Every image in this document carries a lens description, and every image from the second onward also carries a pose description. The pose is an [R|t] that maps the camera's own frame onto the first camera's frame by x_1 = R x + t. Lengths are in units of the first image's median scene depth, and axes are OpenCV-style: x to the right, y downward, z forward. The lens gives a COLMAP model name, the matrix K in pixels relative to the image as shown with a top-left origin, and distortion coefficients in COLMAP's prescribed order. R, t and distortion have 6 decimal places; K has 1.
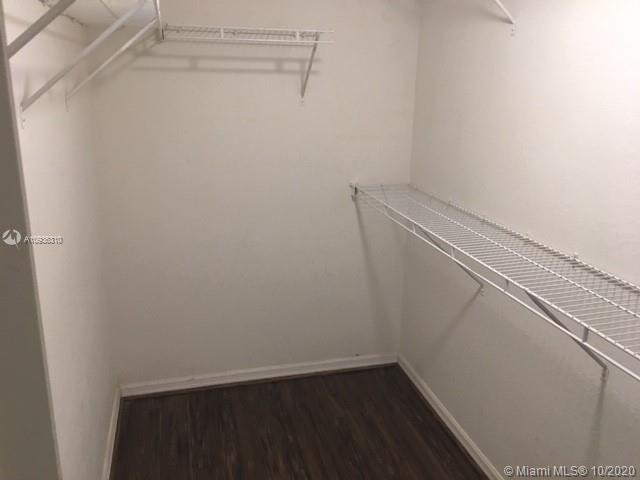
lens RADIAL K [[527.0, 0, 321.5], [0, 527.0, 233.8], [0, 0, 1]] dist [-0.007061, -0.005673]
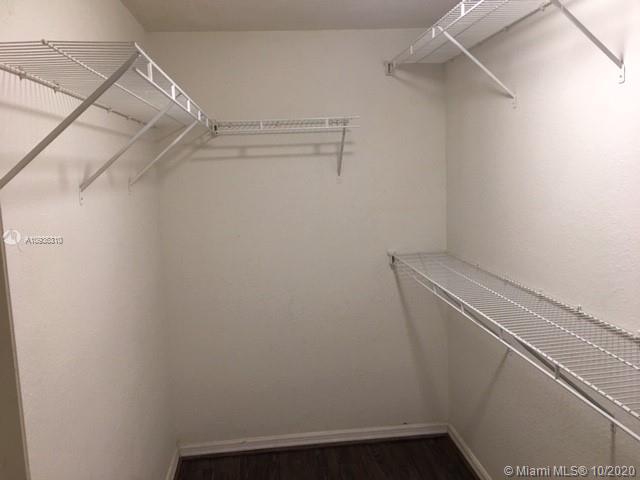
lens RADIAL K [[546.4, 0, 320.0], [0, 546.4, 240.0], [0, 0, 1]] dist [0.000210, -0.000901]
pose [[0.983640, -0.035231, -0.176669, 0.125466], [0.008470, 0.988650, -0.149999, 0.047776], [0.179948, 0.146049, 0.972774, -0.108316]]
